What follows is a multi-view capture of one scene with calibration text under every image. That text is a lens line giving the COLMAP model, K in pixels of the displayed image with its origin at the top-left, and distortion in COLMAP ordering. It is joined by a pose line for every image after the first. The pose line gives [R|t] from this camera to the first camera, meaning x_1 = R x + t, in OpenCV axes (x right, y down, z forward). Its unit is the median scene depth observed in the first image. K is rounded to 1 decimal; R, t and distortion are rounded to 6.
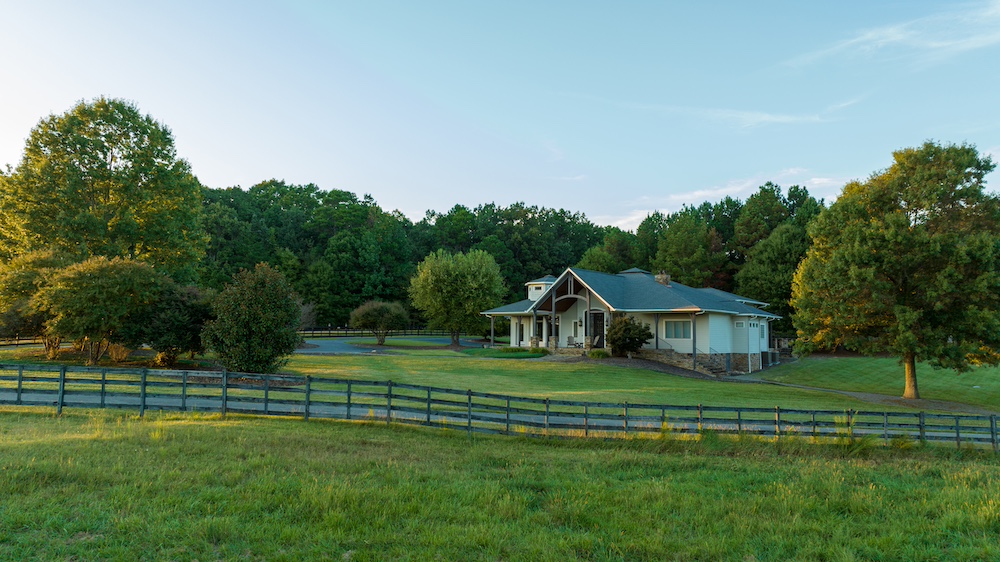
lens RADIAL K [[705.4, 0, 499.3], [0, 705.4, 279.1], [0, 0, 1]] dist [-0.004298, -0.001979]
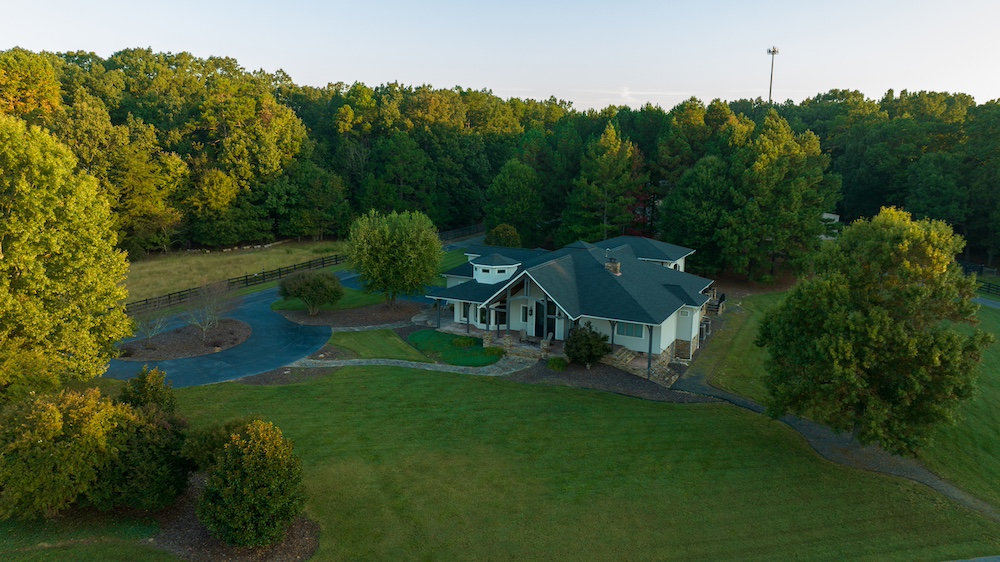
lens RADIAL K [[705.4, 0, 499.3], [0, 705.4, 280.8], [0, 0, 1]] dist [-0.004298, -0.001979]
pose [[0.984896, -0.025691, 0.171233, -0.054558], [-0.020176, 0.965166, 0.260858, -0.133848], [-0.171970, -0.260373, 0.950070, 0.045496]]
